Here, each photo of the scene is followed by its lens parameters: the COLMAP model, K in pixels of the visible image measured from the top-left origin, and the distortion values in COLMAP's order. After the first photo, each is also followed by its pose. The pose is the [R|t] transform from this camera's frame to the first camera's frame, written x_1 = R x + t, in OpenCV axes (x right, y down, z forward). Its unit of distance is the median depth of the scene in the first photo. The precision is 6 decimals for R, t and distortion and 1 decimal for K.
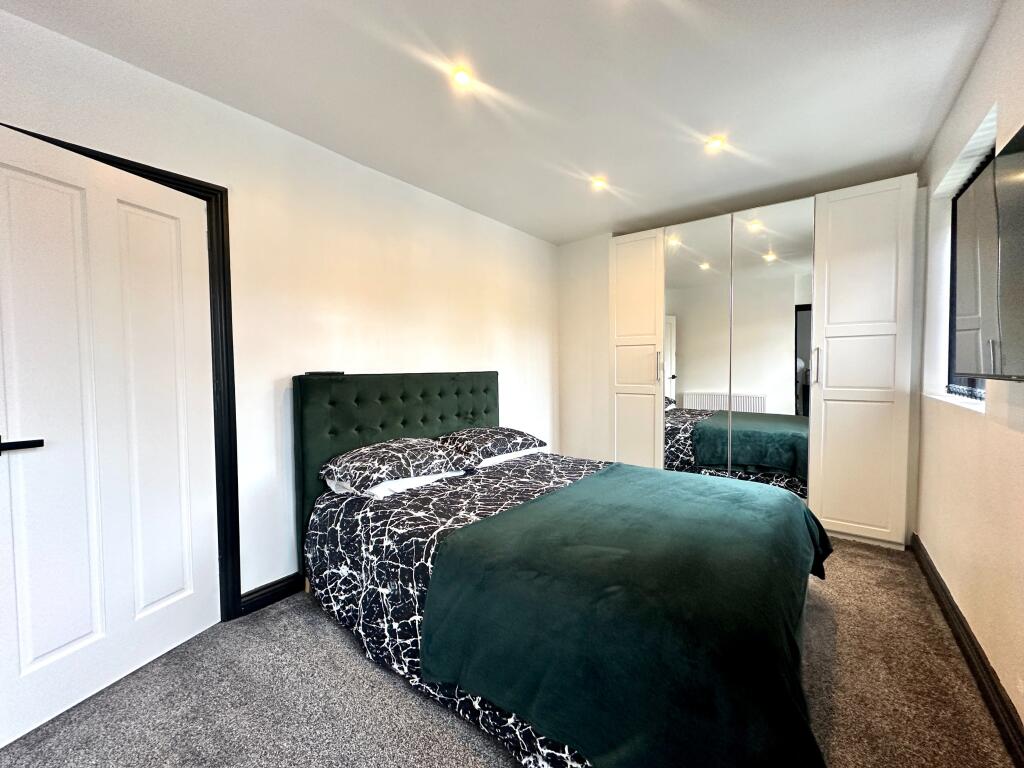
lens RADIAL K [[409.7, 0, 513.6], [0, 409.7, 382.2], [0, 0, 1]] dist [-0.003334, -0.000176]
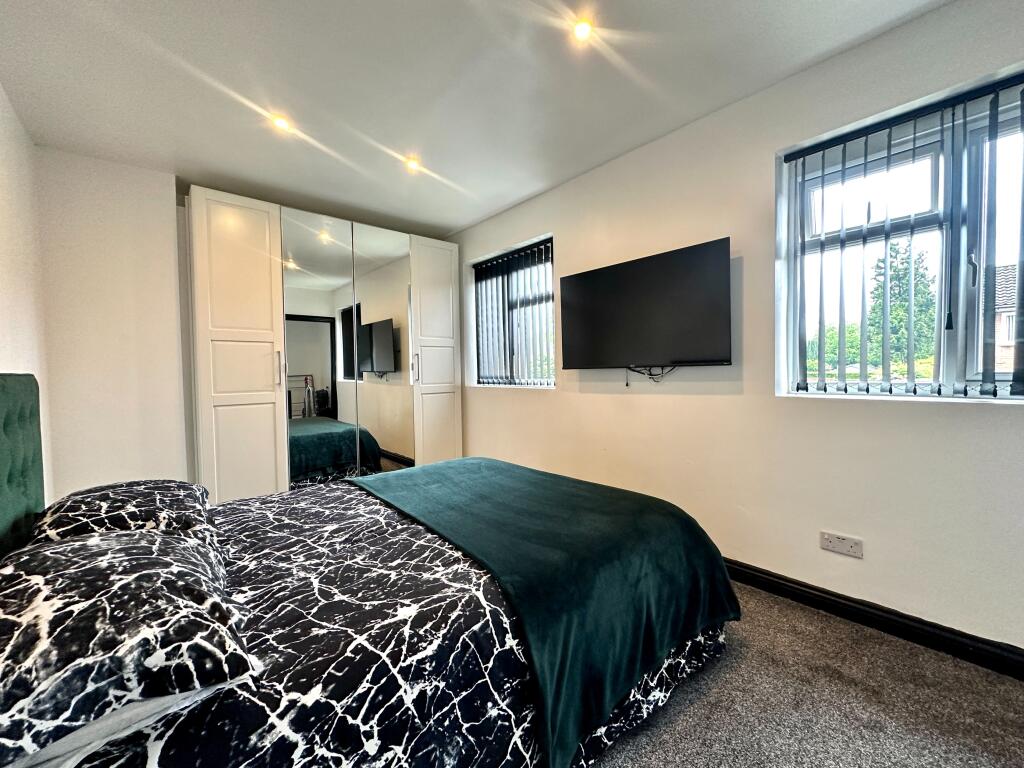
lens RADIAL K [[409.7, 0, 513.6], [0, 409.7, 382.2], [0, 0, 1]] dist [-0.003334, -0.000176]
pose [[0.200828, -0.021694, 0.979386, -0.708048], [0.053699, 0.998495, 0.011106, 0.011717], [-0.978154, 0.050362, 0.201691, 0.702041]]
